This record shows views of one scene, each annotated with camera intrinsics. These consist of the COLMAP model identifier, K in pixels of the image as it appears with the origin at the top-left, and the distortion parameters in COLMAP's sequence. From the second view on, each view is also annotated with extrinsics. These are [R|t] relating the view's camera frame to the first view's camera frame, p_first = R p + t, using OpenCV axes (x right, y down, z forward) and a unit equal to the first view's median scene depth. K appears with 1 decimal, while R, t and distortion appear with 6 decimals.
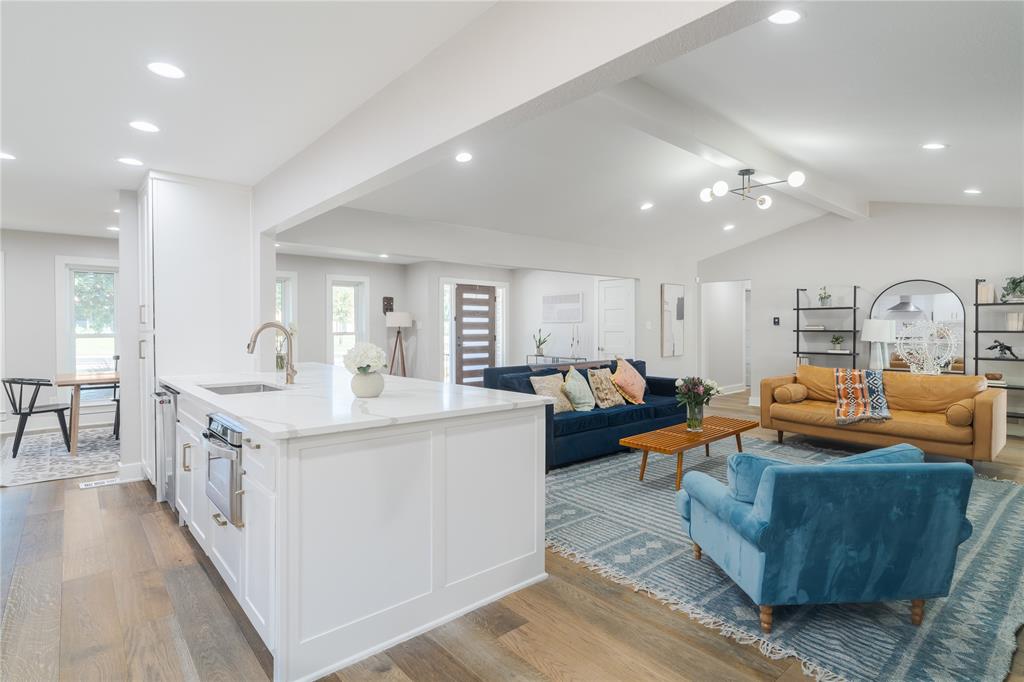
lens RADIAL K [[521.3, 0, 512.0], [0, 521.3, 341.0], [0, 0, 1]] dist [0.005177, 0.002130]
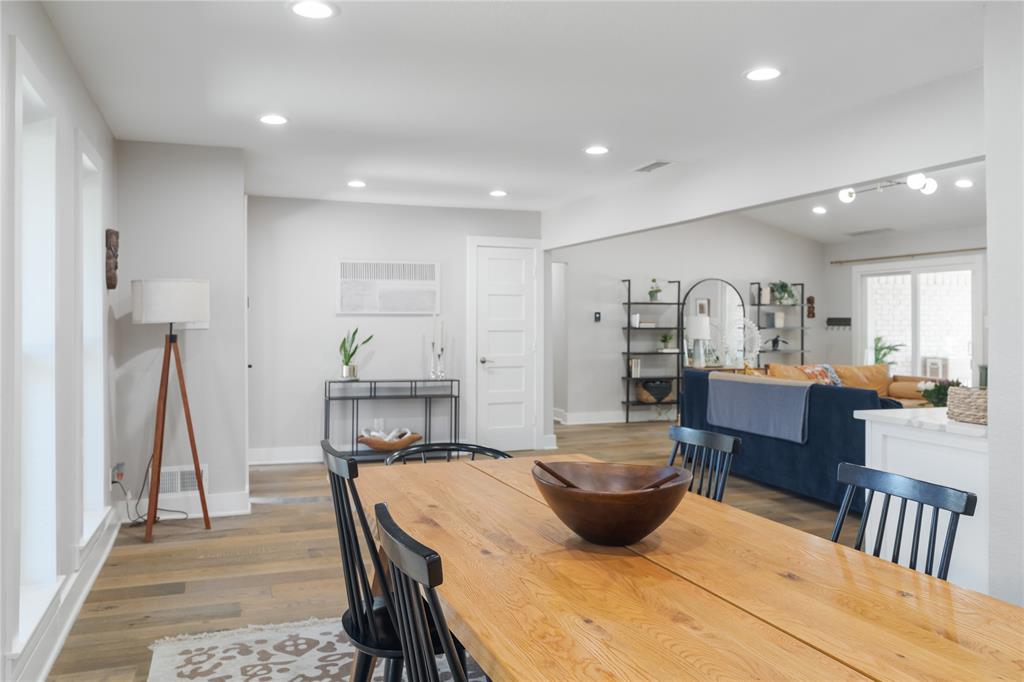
lens RADIAL K [[792.1, 0, 507.6], [0, 792.1, 326.0], [0, 0, 1]] dist [0.009781, 0.004090]
pose [[0.355780, -0.001767, 0.934568, -0.917109], [0.023991, 0.999686, -0.007244, -0.023524], [-0.934262, 0.024999, 0.355711, 0.906274]]
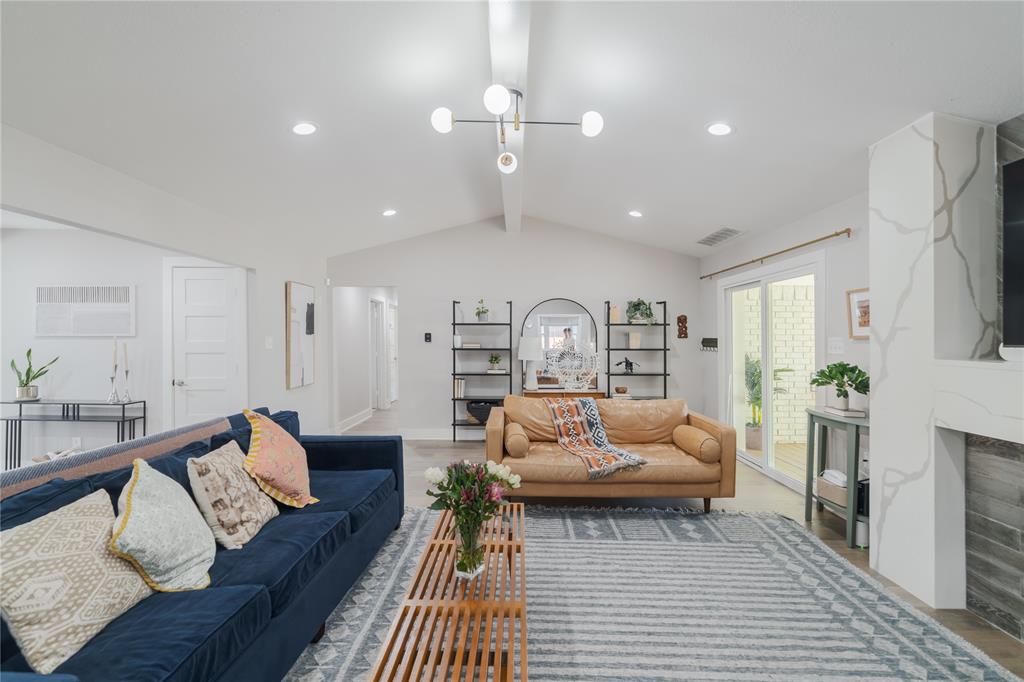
lens RADIAL K [[463.6, 0, 512.0], [0, 463.6, 341.0], [0, 0, 1]] dist [-0.001307, -0.000262]
pose [[0.658979, -0.001611, 0.752160, 0.036879], [0.017230, 0.999768, -0.012954, -0.026567], [-0.751964, 0.021497, 0.658853, 0.524178]]
